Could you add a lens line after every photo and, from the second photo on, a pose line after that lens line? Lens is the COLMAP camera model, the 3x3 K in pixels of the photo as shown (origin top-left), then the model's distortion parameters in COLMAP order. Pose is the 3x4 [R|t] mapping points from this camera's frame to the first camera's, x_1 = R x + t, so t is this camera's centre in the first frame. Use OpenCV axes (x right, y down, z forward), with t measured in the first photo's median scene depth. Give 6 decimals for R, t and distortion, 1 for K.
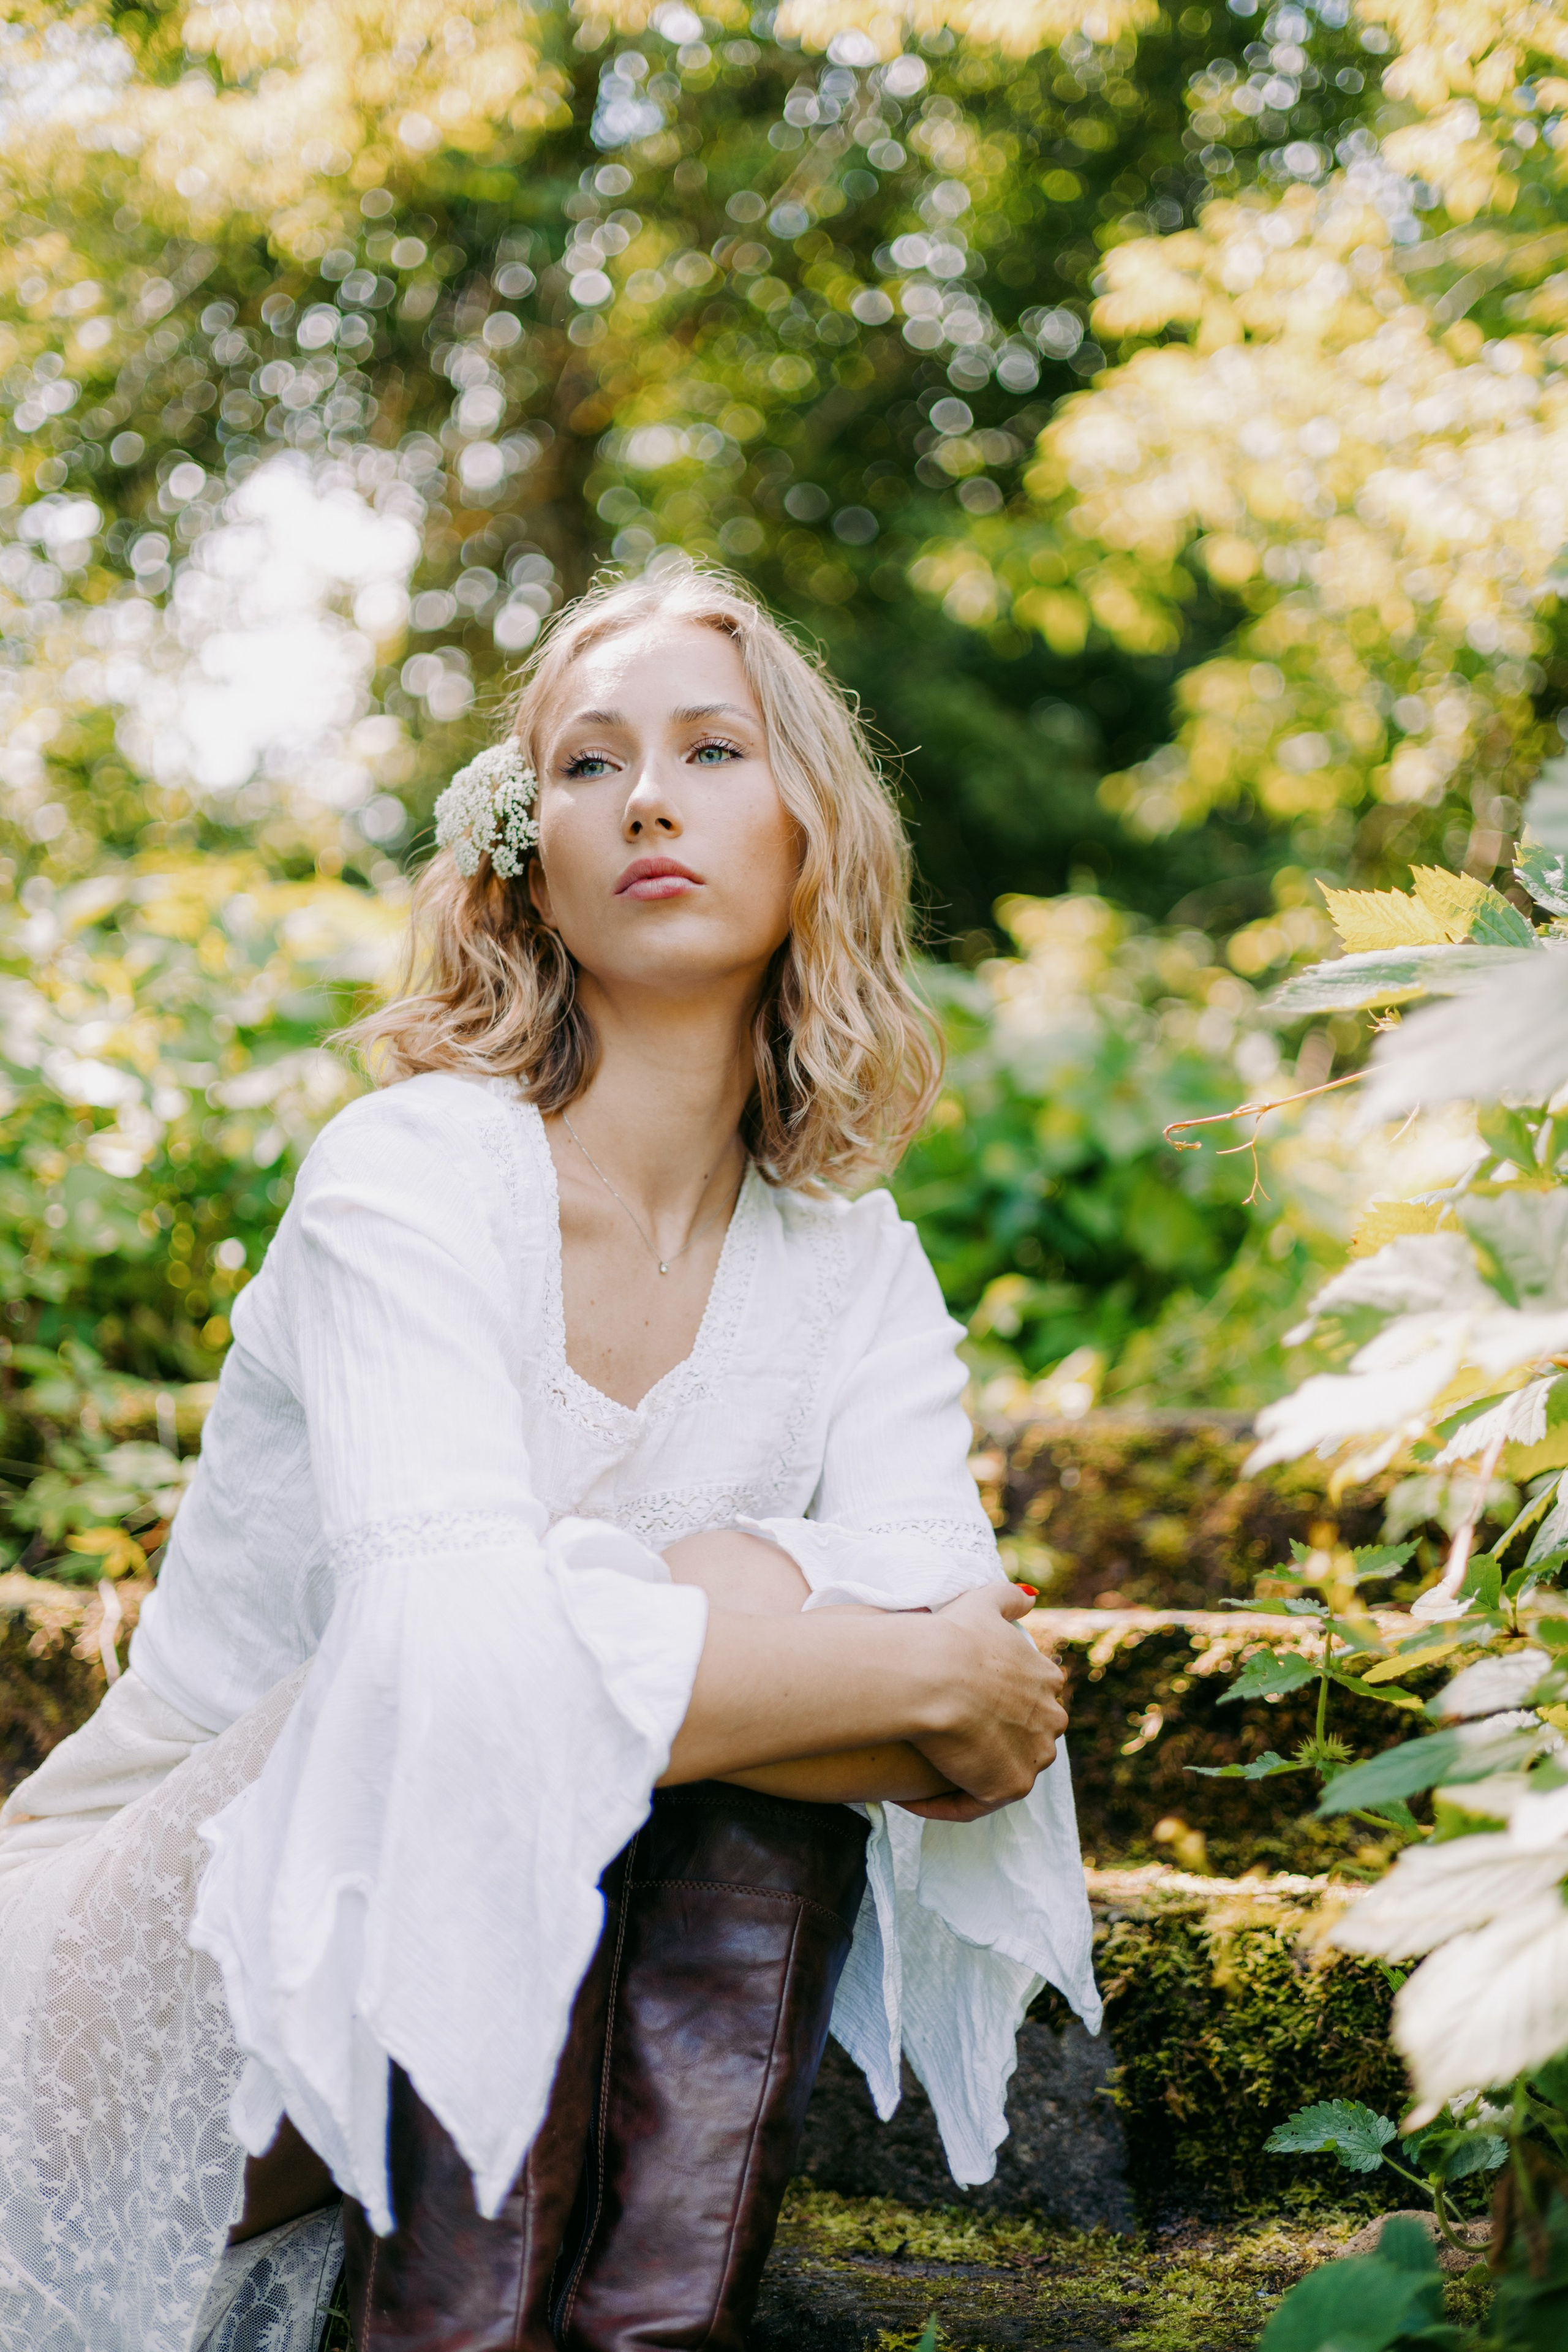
lens RADIAL K [[3344.6, 0, 781.2], [0, 3344.6, 1171.3], [0, 0, 1]] dist [0.033664, 0.000000]
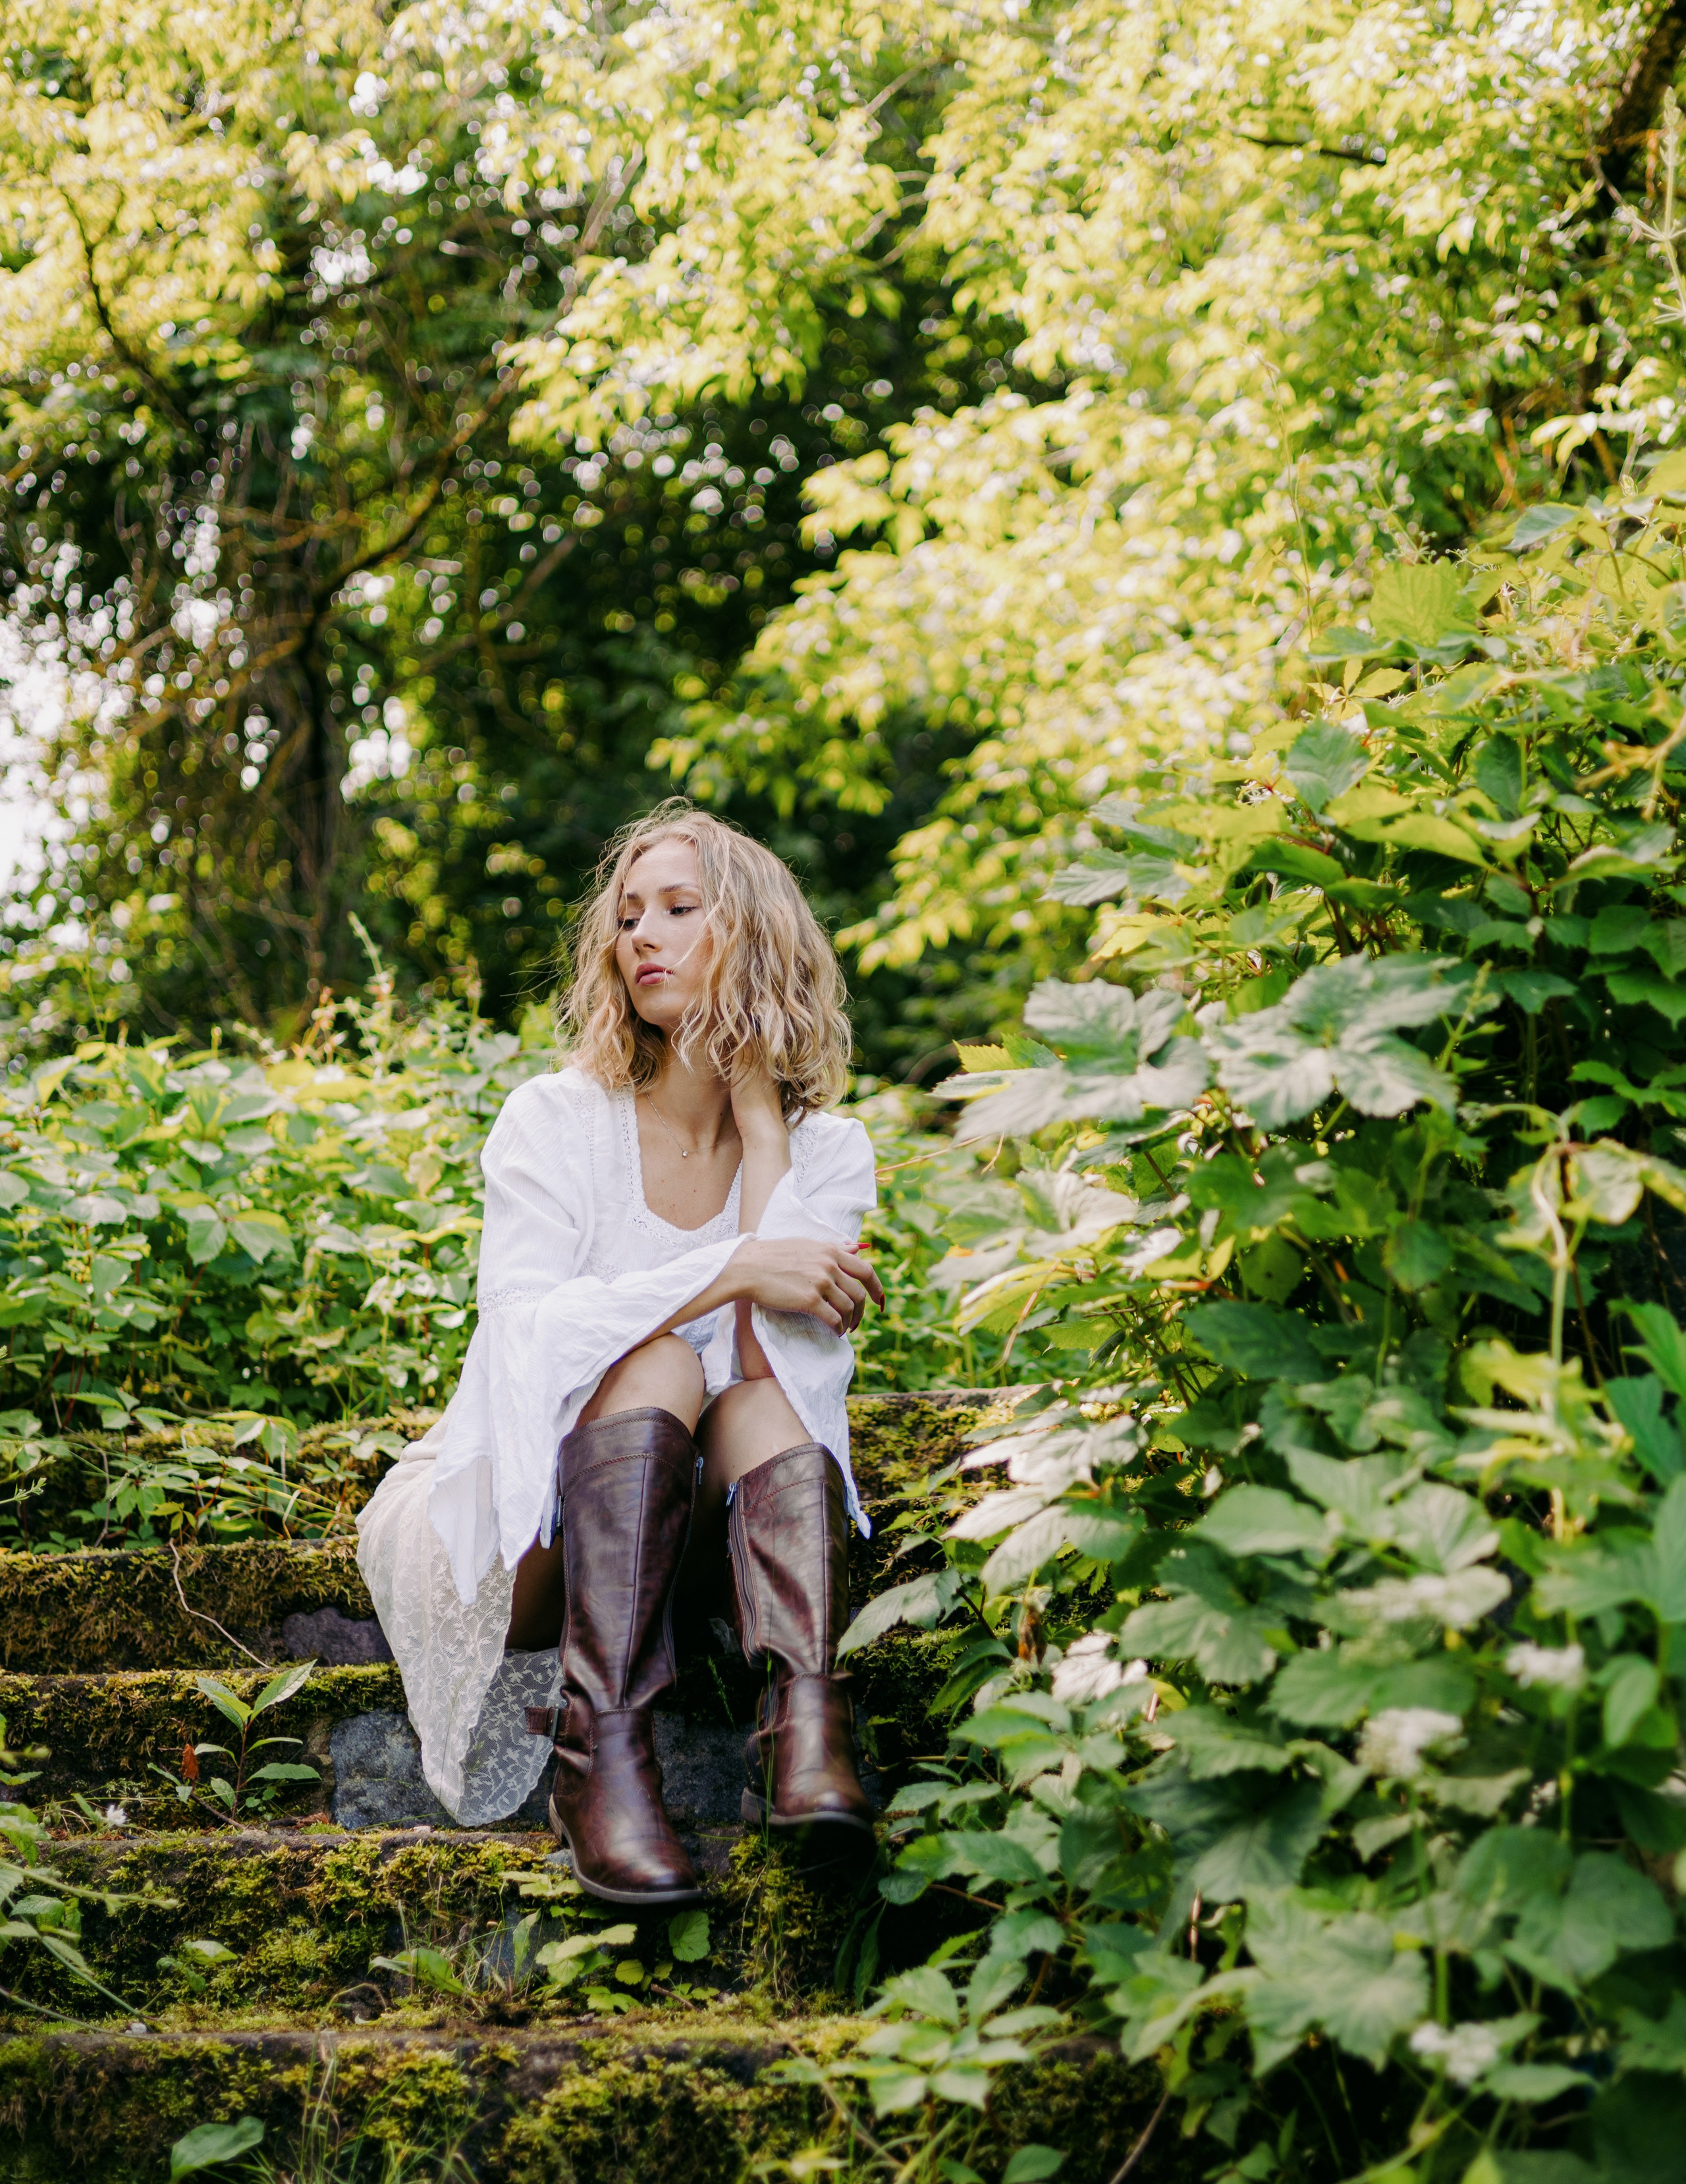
lens RADIAL K [[3854.5, 0, 854.4], [0, 3854.5, 1094.0], [0, 0, 1]] dist [0.020697, 0.000000]
pose [[0.993977, -0.045972, 0.099476, -0.096739], [0.052084, 0.996854, -0.059742, 0.068073], [-0.096416, 0.064563, 0.993245, -1.036254]]
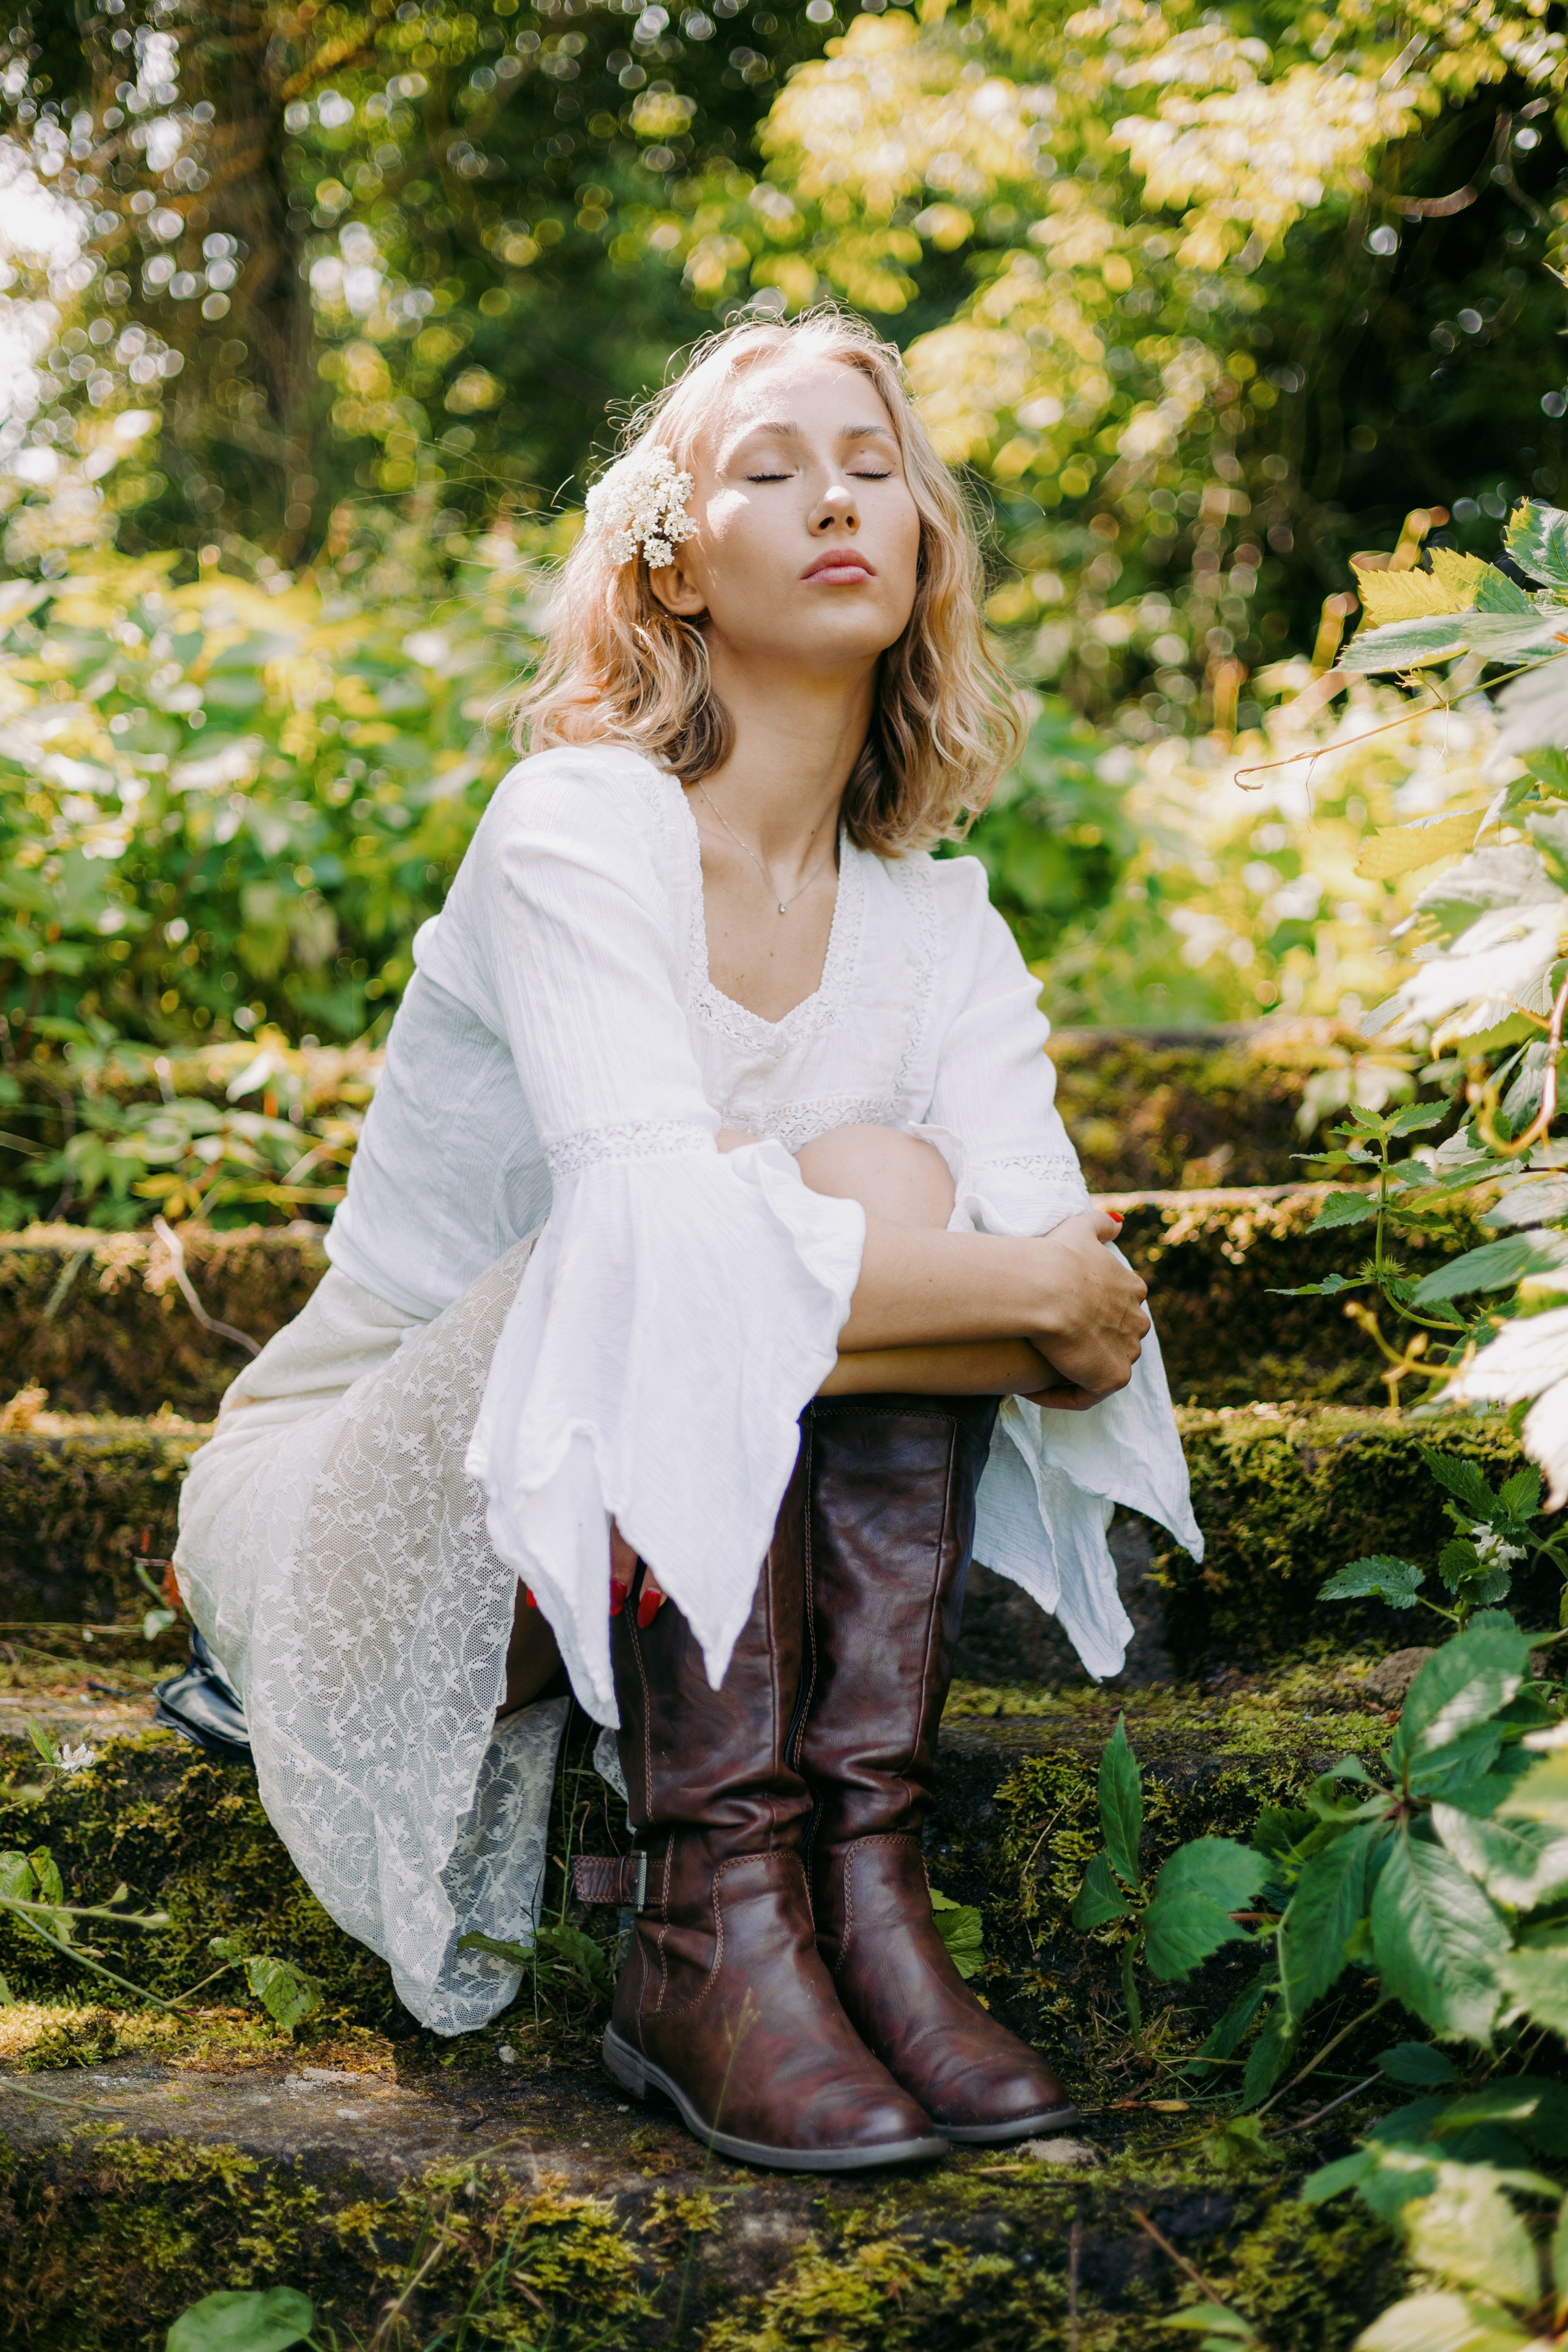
lens RADIAL K [[3344.6, 0, 772.1], [0, 3344.6, 1164.2], [0, 0, 1]] dist [0.033664, 0.000000]
pose [[0.993675, -0.050215, 0.100444, -0.159040], [0.040319, 0.994346, 0.098234, 0.002504], [-0.104809, -0.093563, 0.990081, -0.172952]]
